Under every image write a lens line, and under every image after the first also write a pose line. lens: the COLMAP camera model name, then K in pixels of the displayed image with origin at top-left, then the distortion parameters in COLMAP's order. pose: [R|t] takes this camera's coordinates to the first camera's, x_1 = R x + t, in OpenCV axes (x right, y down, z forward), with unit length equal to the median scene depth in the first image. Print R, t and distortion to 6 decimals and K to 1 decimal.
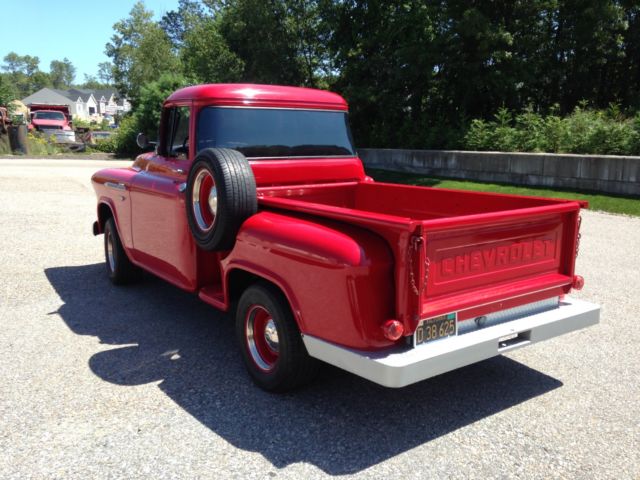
lens RADIAL K [[582.6, 0, 335.7], [0, 582.6, 238.1], [0, 0, 1]] dist [0.086627, -0.011485]
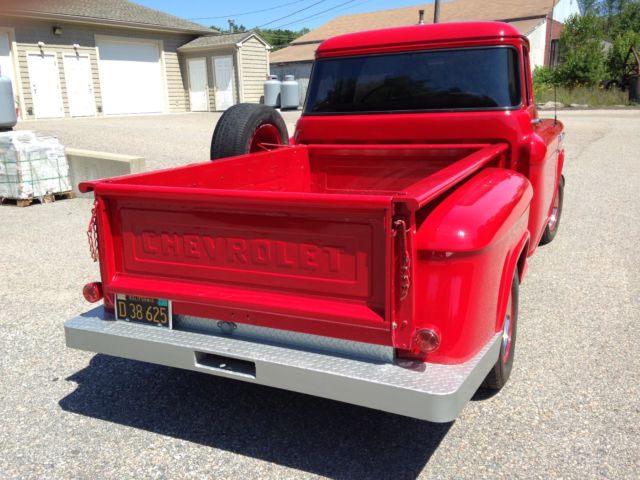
lens RADIAL K [[582.6, 0, 335.7], [0, 582.6, 238.1], [0, 0, 1]] dist [0.086627, -0.011485]
pose [[0.478399, 0.186276, -0.858158, 1.020464], [-0.118582, 0.981995, 0.147051, -0.110577], [0.870099, 0.031414, 0.491874, 0.800526]]
